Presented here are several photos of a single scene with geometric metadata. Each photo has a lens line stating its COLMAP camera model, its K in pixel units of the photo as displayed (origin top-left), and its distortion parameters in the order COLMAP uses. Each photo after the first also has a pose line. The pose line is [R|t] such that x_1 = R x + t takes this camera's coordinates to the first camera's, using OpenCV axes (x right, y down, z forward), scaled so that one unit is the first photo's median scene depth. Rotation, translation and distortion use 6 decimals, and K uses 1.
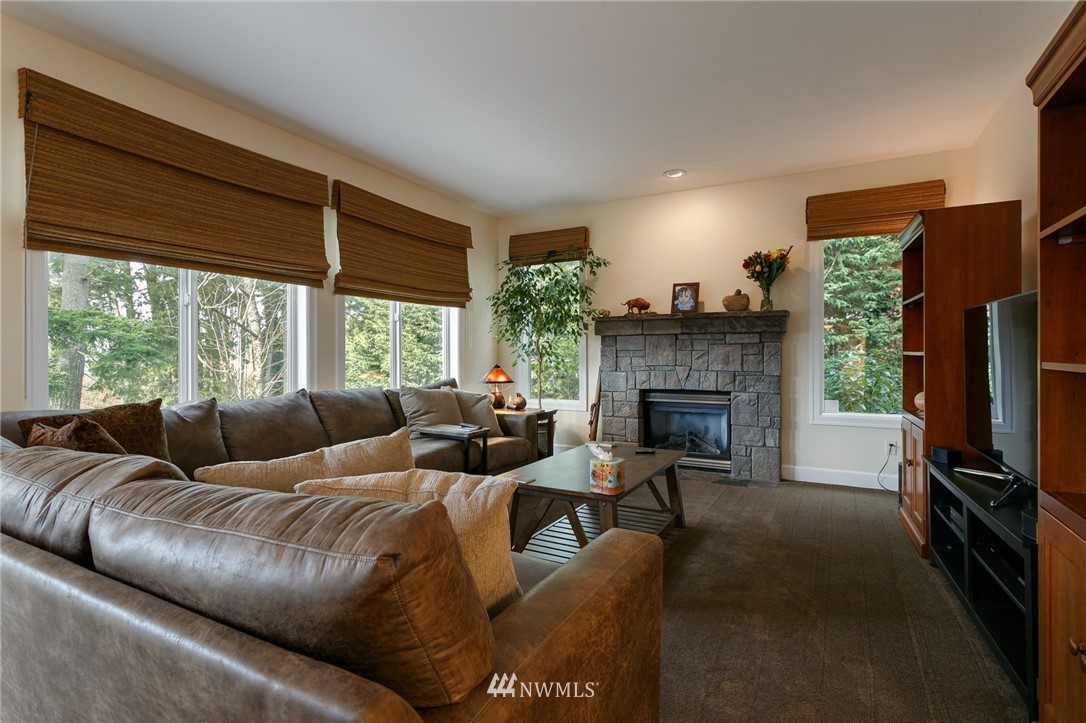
lens RADIAL K [[525.1, 0, 545.3], [0, 525.1, 352.5], [0, 0, 1]] dist [-0.001808, 0.002243]
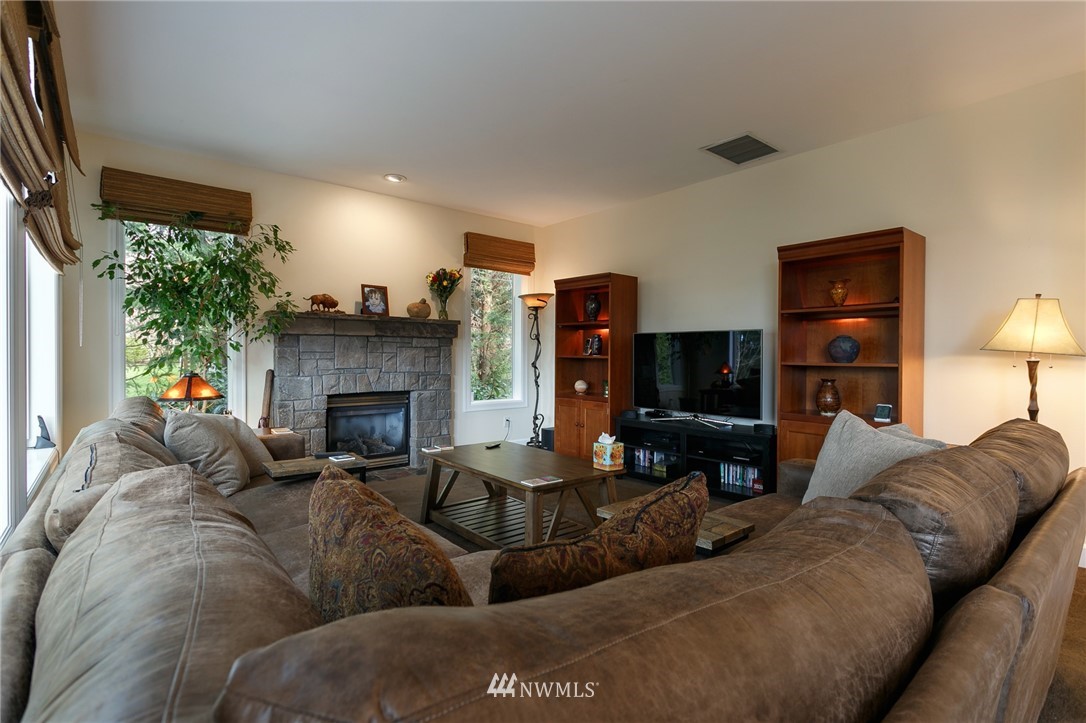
lens RADIAL K [[525.1, 0, 540.3], [0, 525.1, 360.6], [0, 0, 1]] dist [-0.001808, 0.002243]
pose [[0.366821, -0.007793, 0.930259, -0.565053], [-0.010266, 0.999870, 0.012424, -0.004897], [-0.930235, -0.014107, 0.366693, 0.347609]]
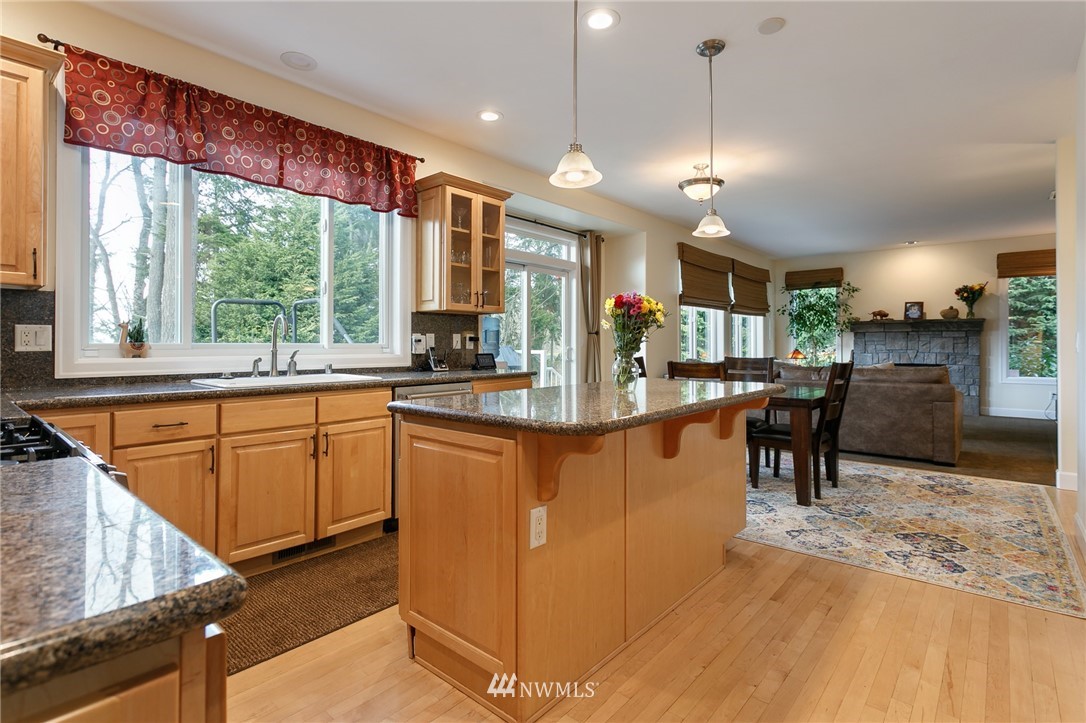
lens RADIAL K [[525.1, 0, 539.5], [0, 525.1, 340.5], [0, 0, 1]] dist [-0.001808, 0.002243]
pose [[0.974096, 0.000270, -0.226134, -0.557626], [-0.000666, 0.999998, -0.001676, -0.001762], [0.226133, 0.001783, 0.974095, -0.986849]]
